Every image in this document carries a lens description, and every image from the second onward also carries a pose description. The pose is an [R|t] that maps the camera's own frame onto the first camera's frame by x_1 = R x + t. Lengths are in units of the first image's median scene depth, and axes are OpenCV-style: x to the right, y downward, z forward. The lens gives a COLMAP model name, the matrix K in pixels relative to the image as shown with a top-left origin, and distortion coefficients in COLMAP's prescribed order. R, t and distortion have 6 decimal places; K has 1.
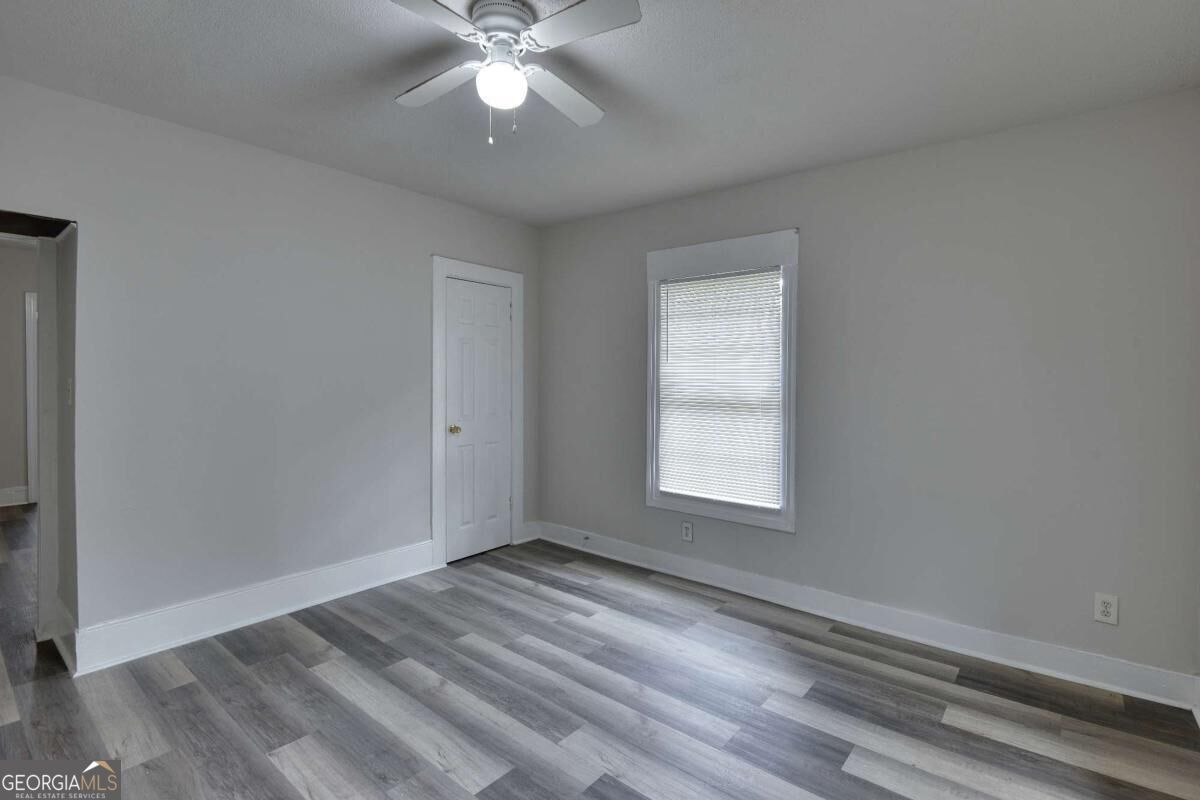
lens RADIAL K [[559.4, 0, 597.9], [0, 559.4, 359.5], [0, 0, 1]] dist [-0.007135, -0.001504]
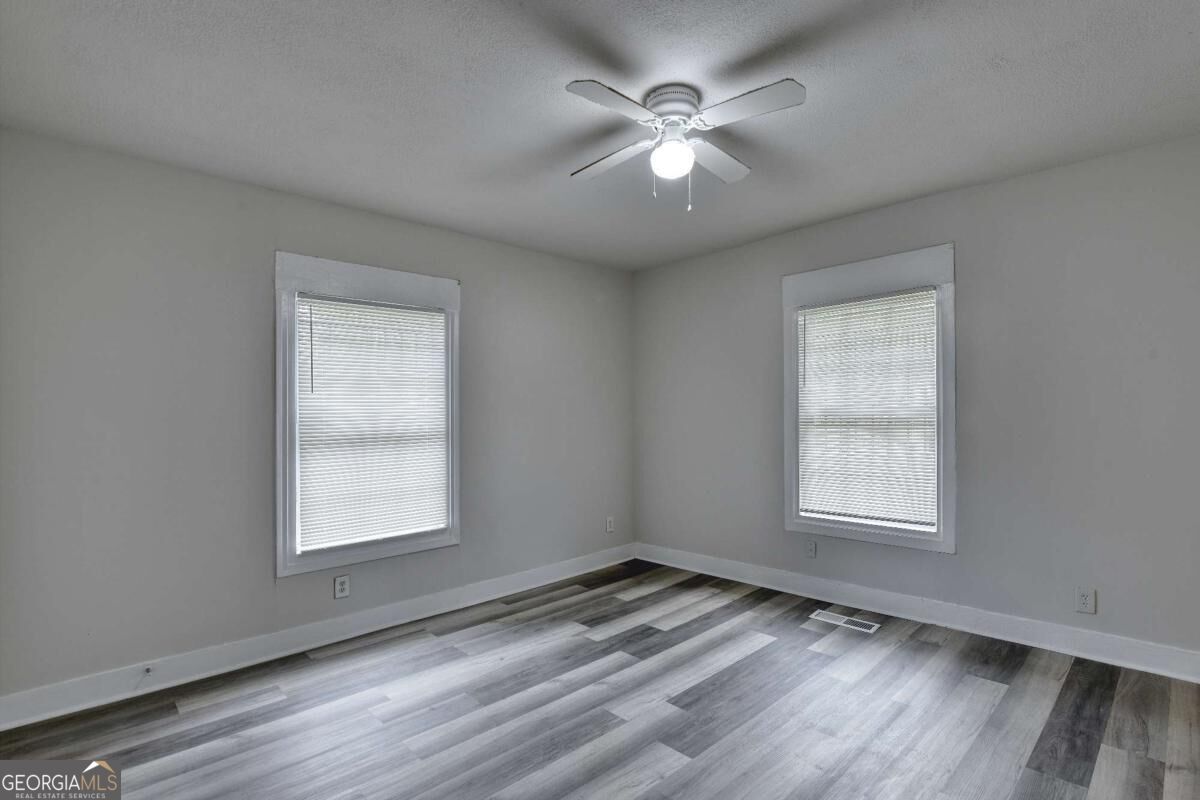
lens RADIAL K [[564.7, 0, 600.0], [0, 564.7, 400.0], [0, 0, 1]] dist [-0.004909, -0.001092]
pose [[0.133875, 0.007499, 0.990970, -0.863094], [-0.017367, 0.999836, -0.005220, 0.015231], [-0.990846, -0.016512, 0.133984, 0.623699]]
